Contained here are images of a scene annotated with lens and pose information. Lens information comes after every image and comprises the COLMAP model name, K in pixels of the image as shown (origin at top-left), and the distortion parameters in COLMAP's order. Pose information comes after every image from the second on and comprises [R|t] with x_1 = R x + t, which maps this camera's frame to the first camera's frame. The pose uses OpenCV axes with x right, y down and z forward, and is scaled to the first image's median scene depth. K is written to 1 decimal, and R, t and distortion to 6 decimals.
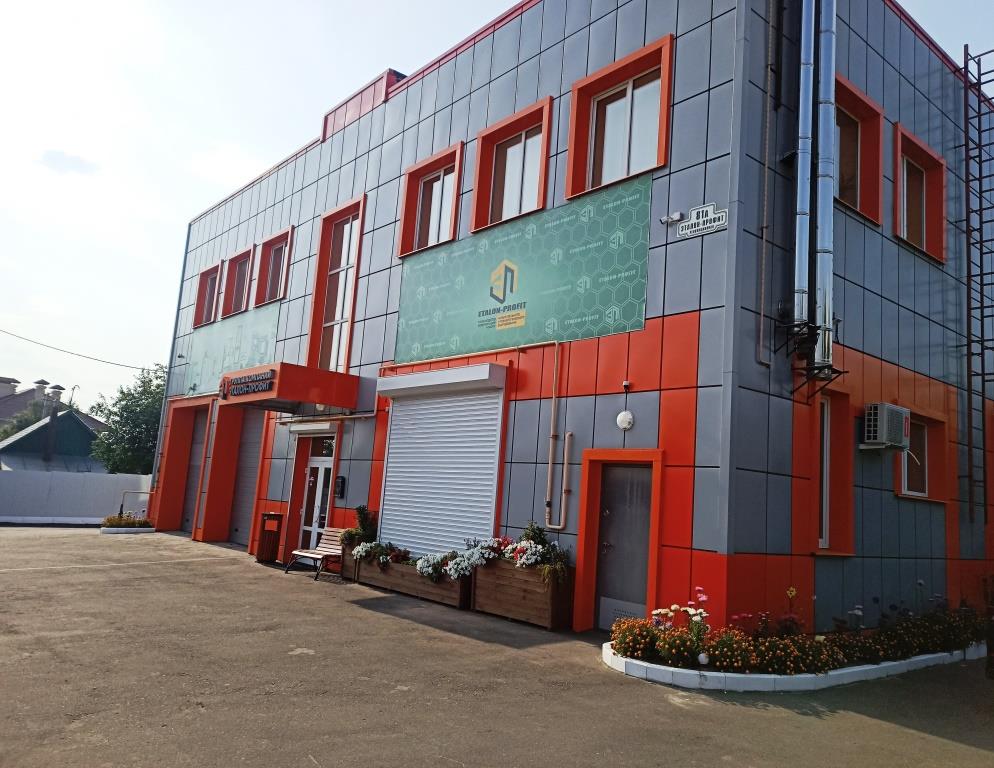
lens RADIAL K [[770.1, 0, 515.7], [0, 770.1, 384.0], [0, 0, 1]] dist [0.053510, -0.006367]
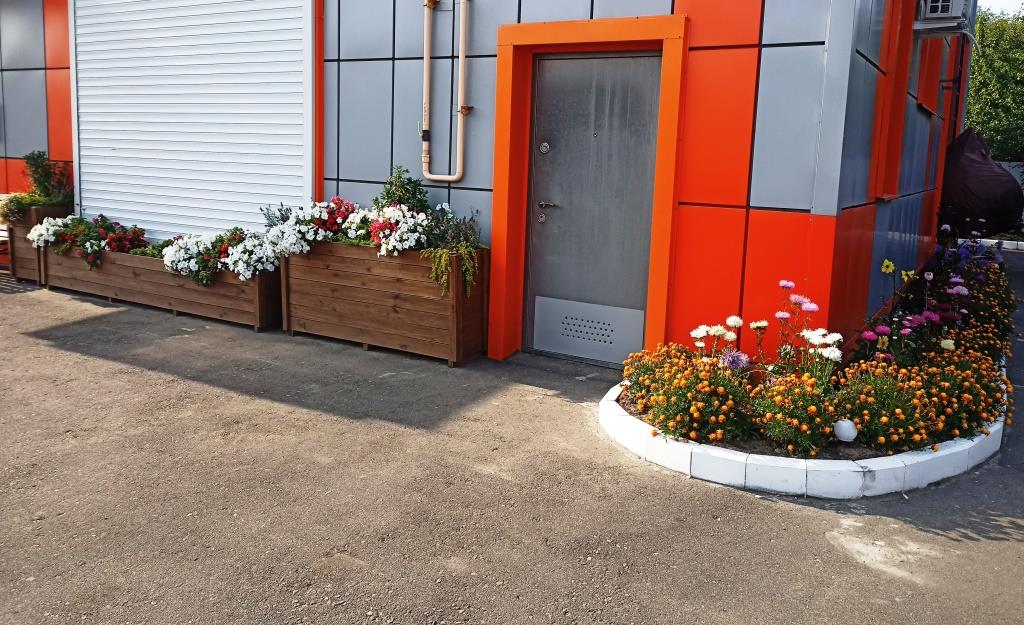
lens RADIAL K [[812.3, 0, 523.8], [0, 812.3, 254.2], [0, 0, 1]] dist [0.046680, -0.033186]
pose [[0.949146, -0.074329, 0.305936, -0.070716], [-0.015644, 0.959397, 0.281625, 0.074764], [-0.314447, -0.272089, 0.909445, 0.443617]]
